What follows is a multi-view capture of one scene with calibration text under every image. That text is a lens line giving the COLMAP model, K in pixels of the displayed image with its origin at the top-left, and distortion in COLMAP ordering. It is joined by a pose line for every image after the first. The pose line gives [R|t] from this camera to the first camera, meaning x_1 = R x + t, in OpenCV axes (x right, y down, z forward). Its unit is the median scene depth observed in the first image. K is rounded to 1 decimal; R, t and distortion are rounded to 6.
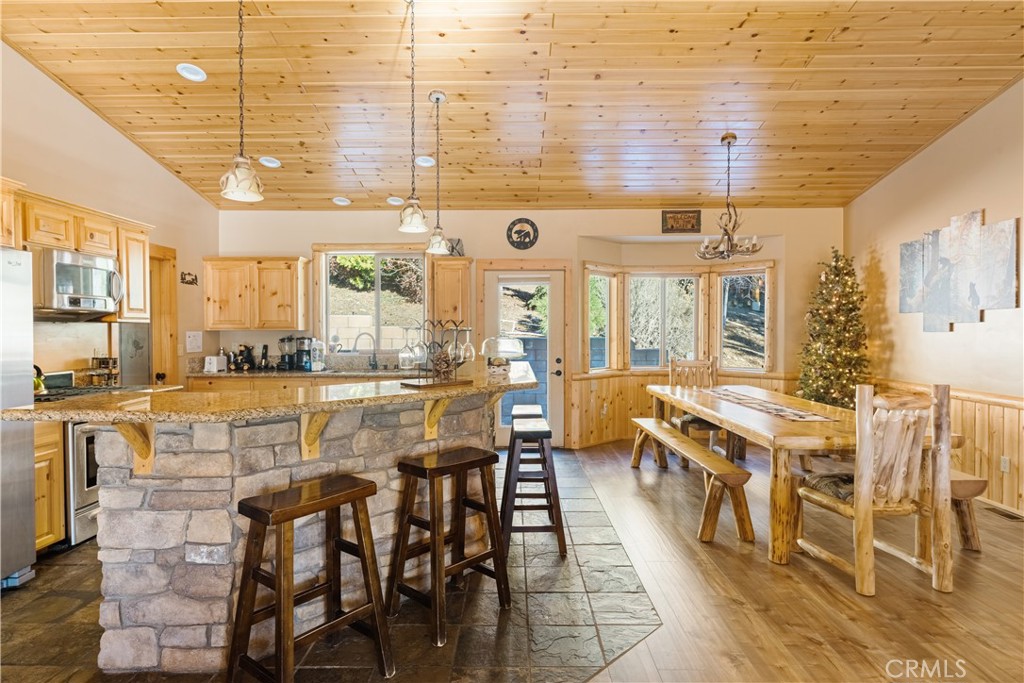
lens RADIAL K [[547.8, 0, 508.8], [0, 547.8, 342.6], [0, 0, 1]] dist [0.000075, -0.001643]
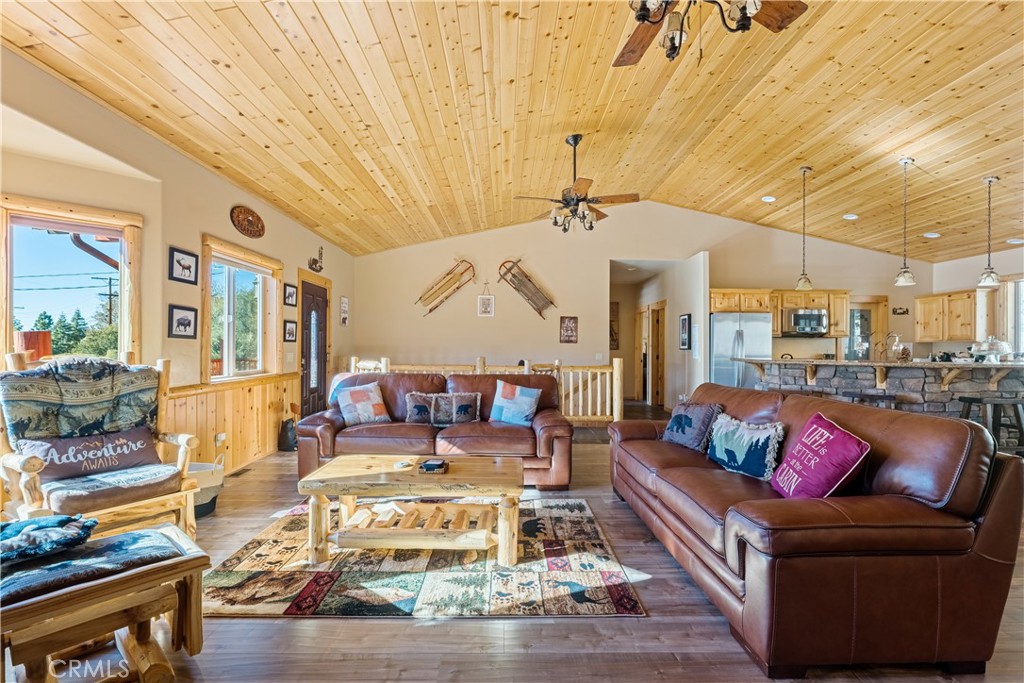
lens RADIAL K [[471.2, 0, 505.1], [0, 471.2, 346.1], [0, 0, 1]] dist [0.001319, -0.001017]
pose [[0.032073, -0.005627, -0.999470, 0.783246], [-0.030609, 0.999510, -0.006609, 0.034422], [0.999017, 0.030805, 0.031885, -0.239214]]
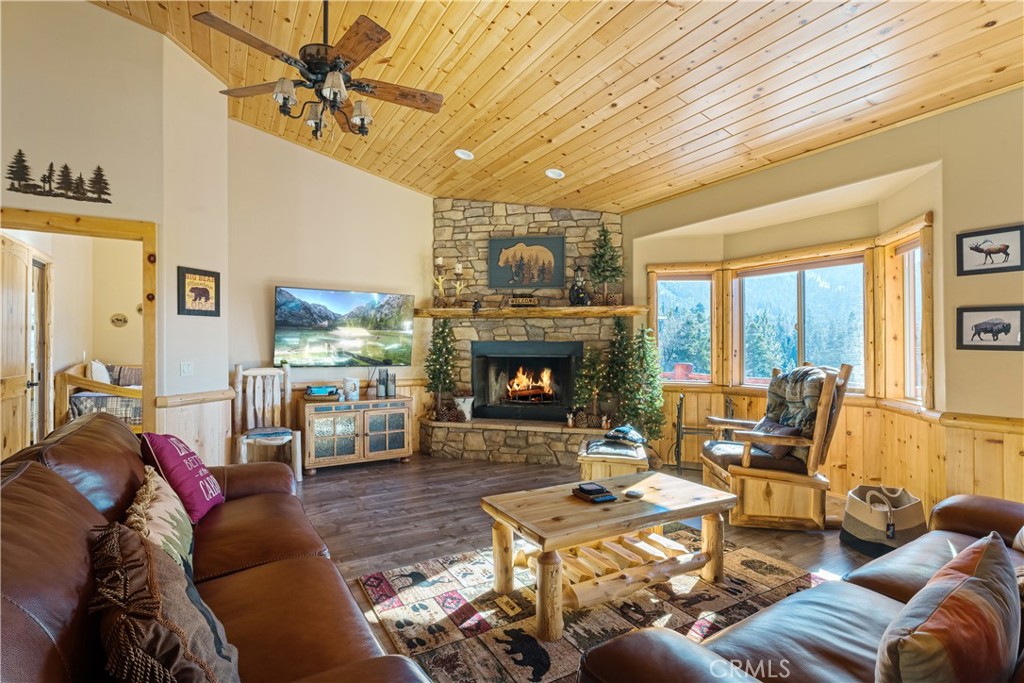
lens RADIAL K [[471.2, 0, 506.7], [0, 471.2, 344.1], [0, 0, 1]] dist [0.001319, -0.001017]
pose [[-0.530198, -0.002200, 0.847871, -1.071497], [0.010537, 0.999902, 0.009184, -0.003794], [-0.847808, 0.013803, -0.530123, 0.309591]]
